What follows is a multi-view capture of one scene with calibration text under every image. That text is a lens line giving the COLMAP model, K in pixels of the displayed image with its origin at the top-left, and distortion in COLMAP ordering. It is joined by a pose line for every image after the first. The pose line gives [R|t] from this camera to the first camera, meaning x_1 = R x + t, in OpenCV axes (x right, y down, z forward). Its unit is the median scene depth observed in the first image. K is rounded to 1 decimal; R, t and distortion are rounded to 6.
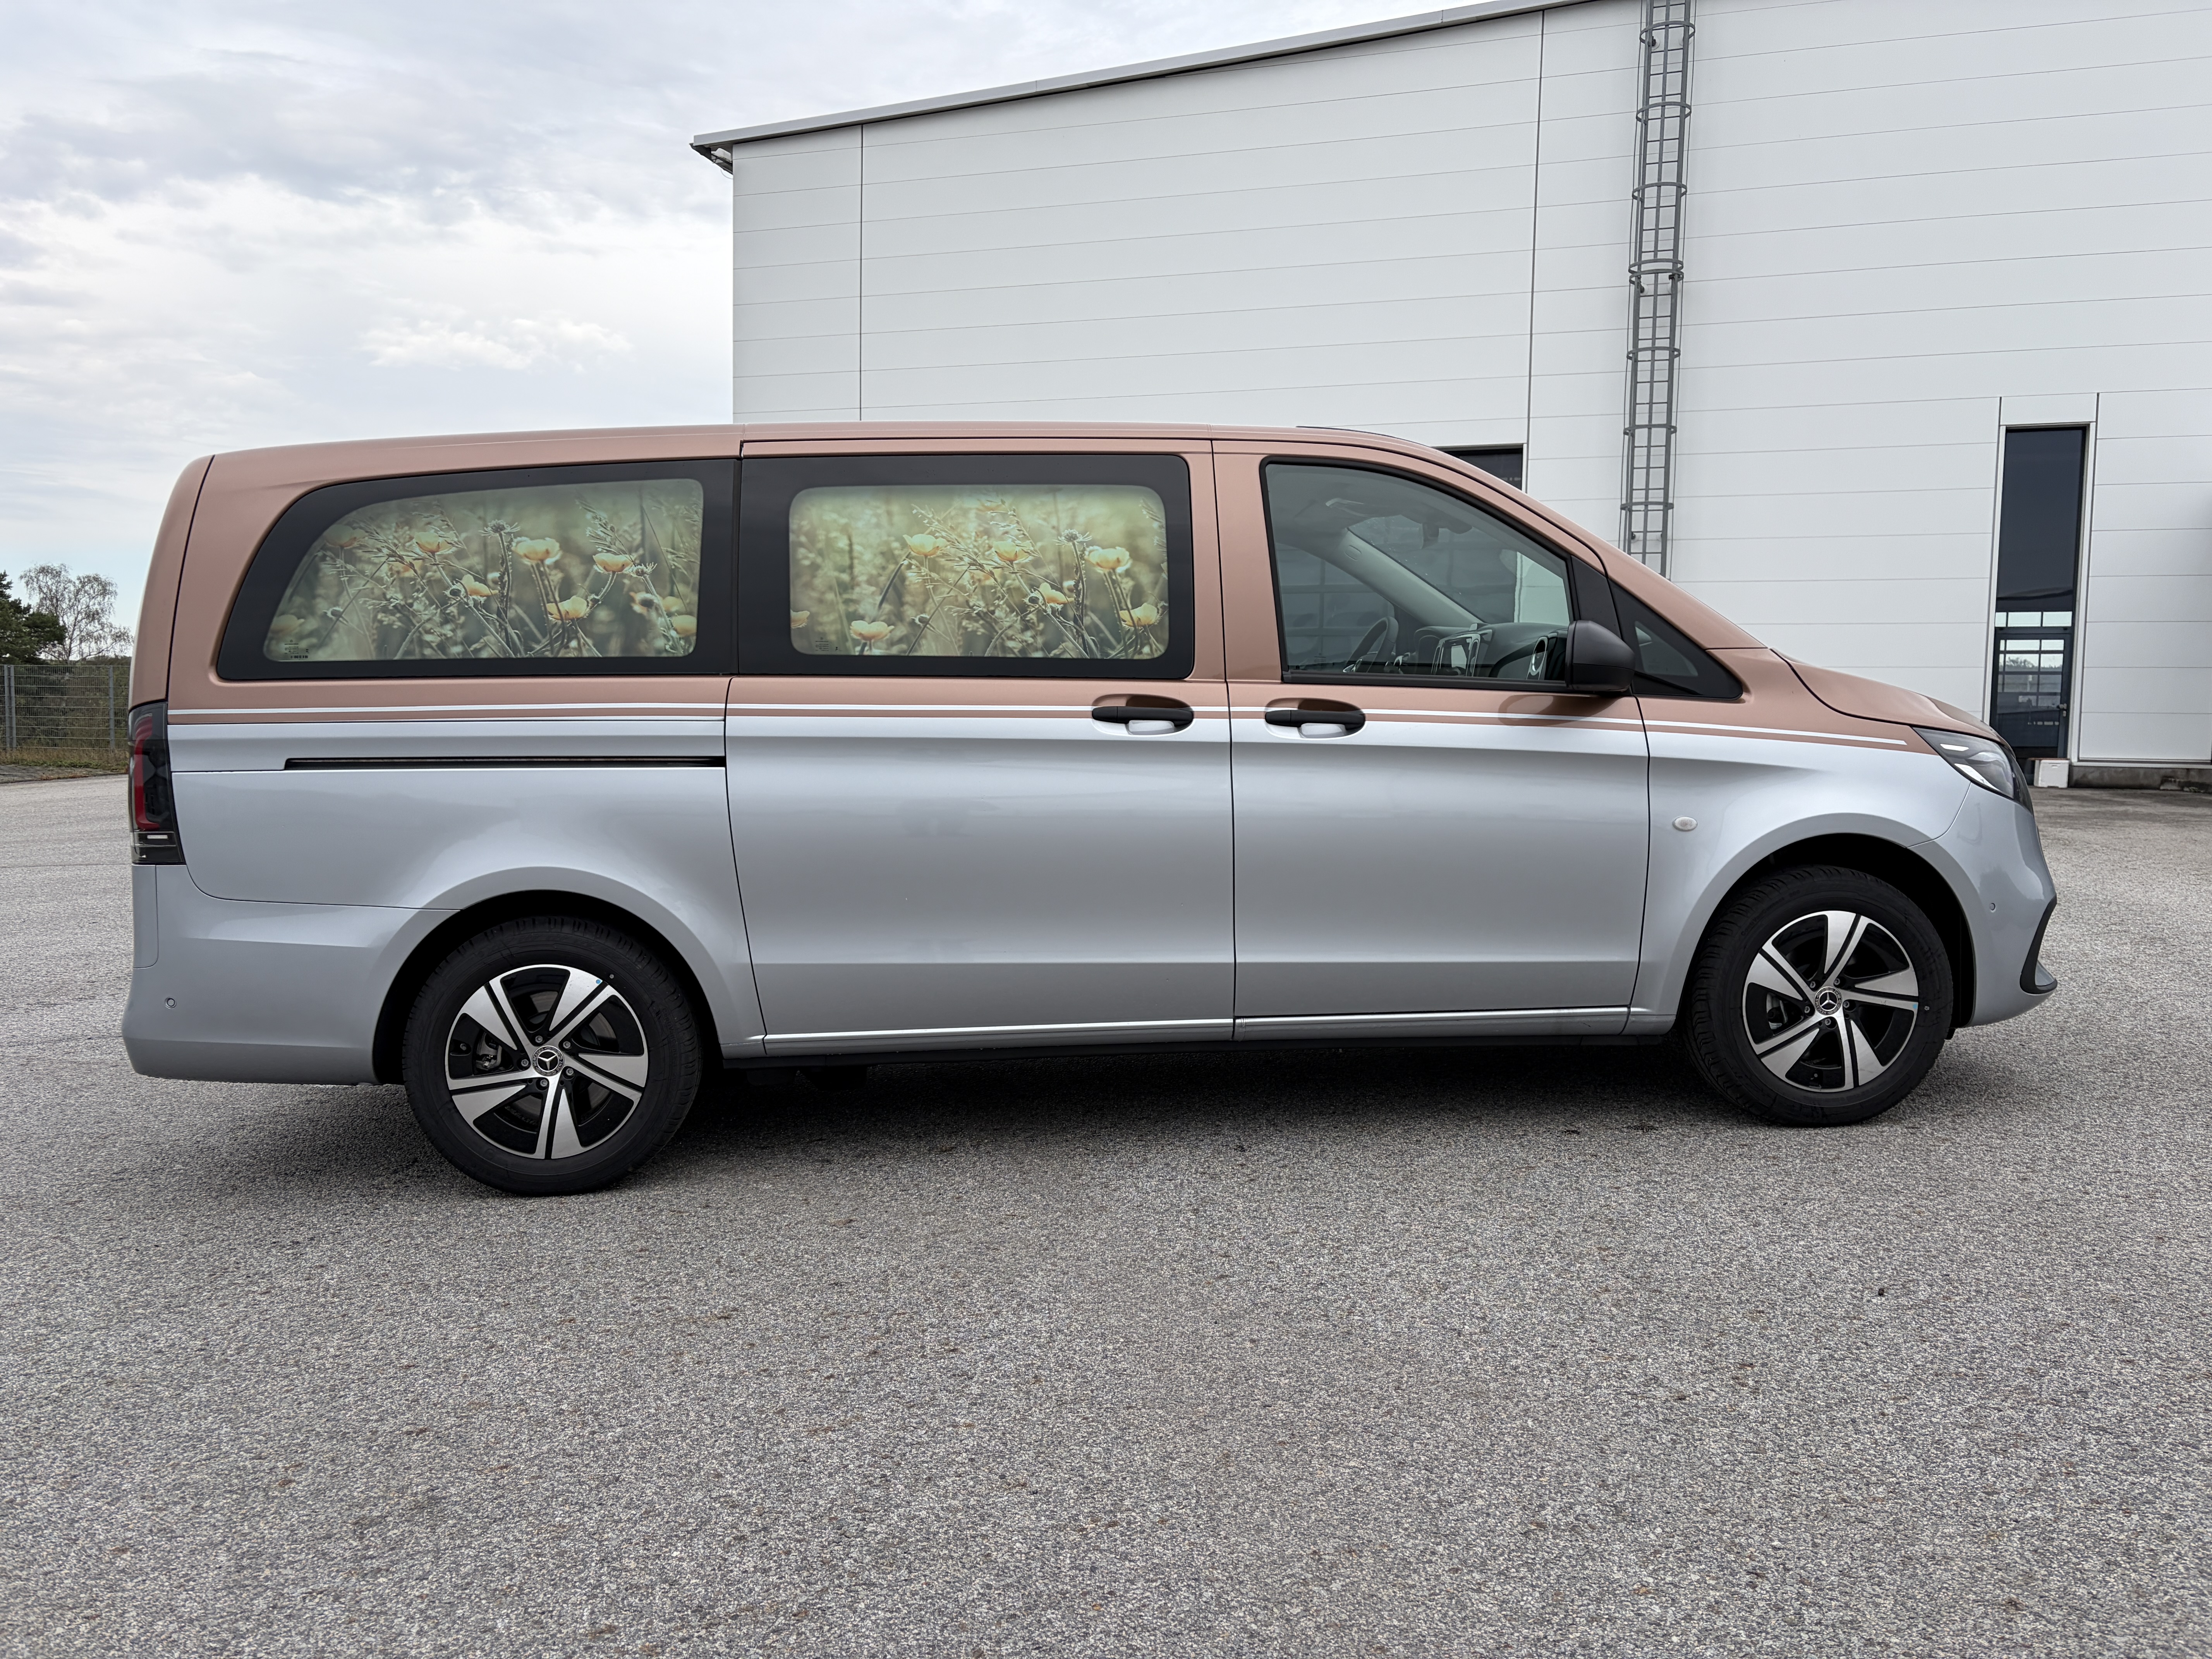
lens RADIAL K [[1734.6, 0, 1544.9], [0, 1734.6, 835.1], [0, 0, 1]] dist [0.120956, -0.162476]
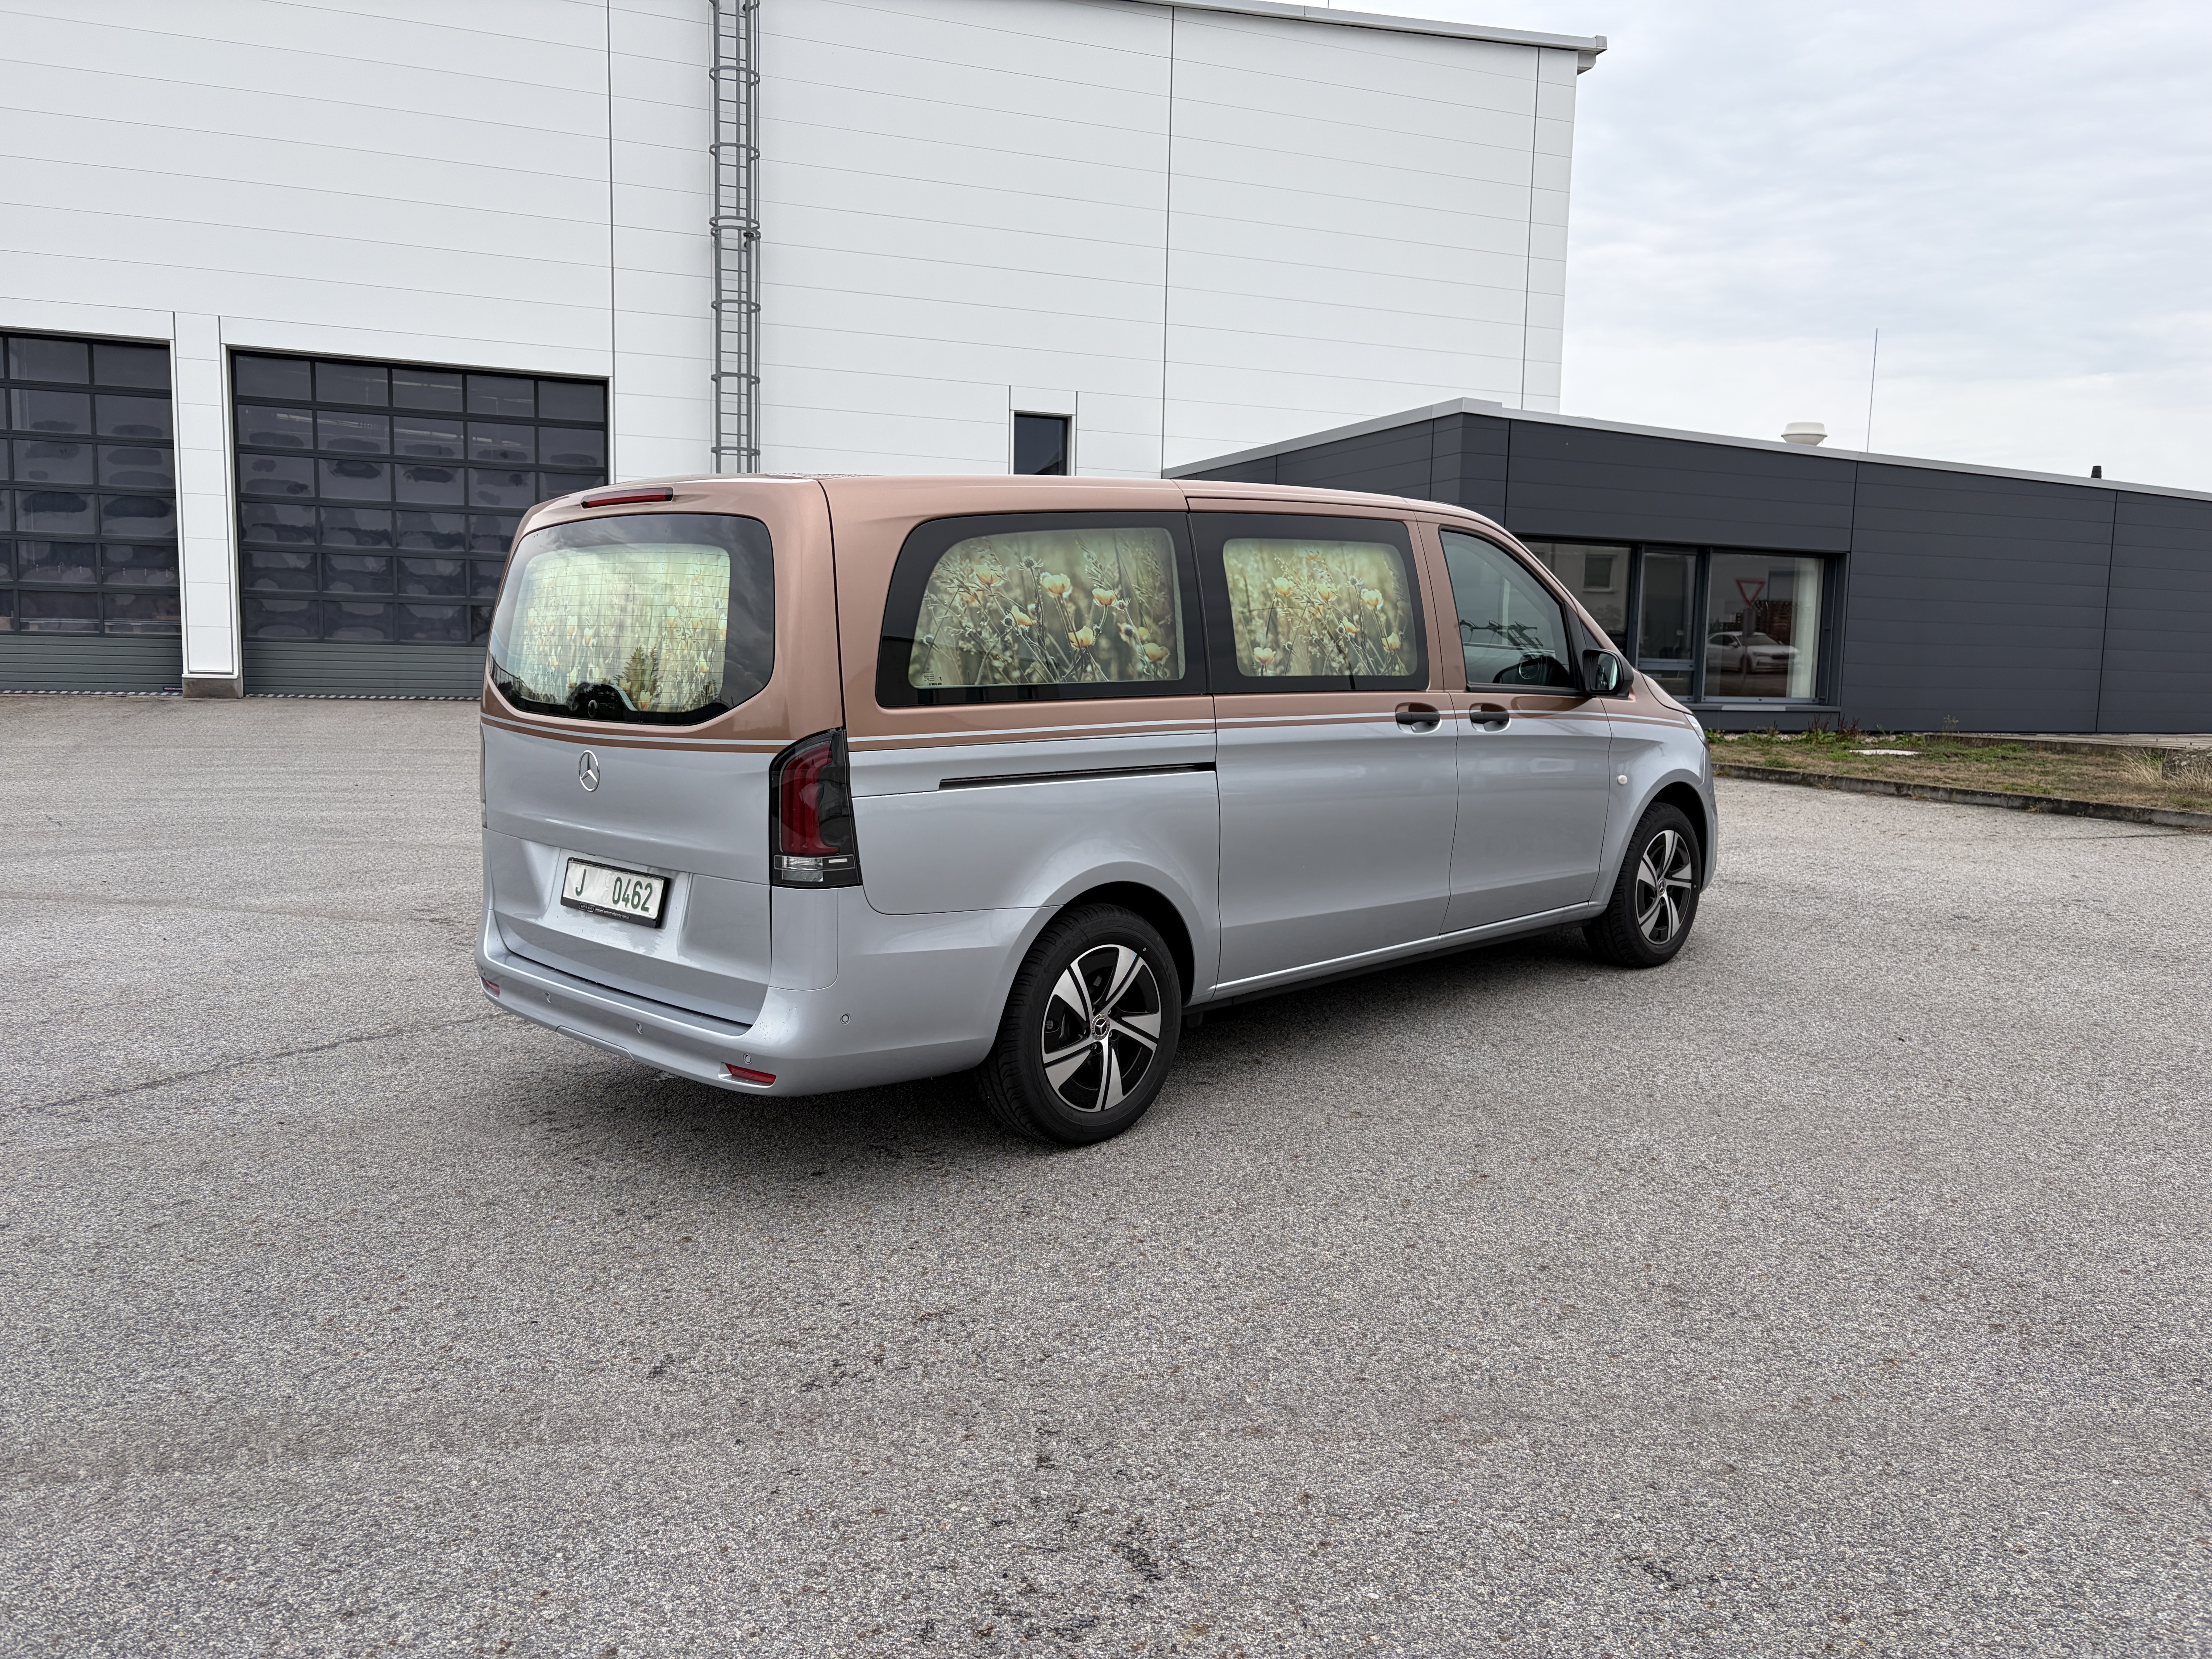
lens RADIAL K [[1691.9, 0, 1106.0], [0, 1691.9, 829.5], [0, 0, 1]] dist [0.091279, -0.134017]
pose [[0.768961, -0.062905, 0.636193, -1.243337], [0.022104, 0.997168, 0.071881, -0.081826], [-0.638914, -0.041211, 0.768174, 0.141213]]
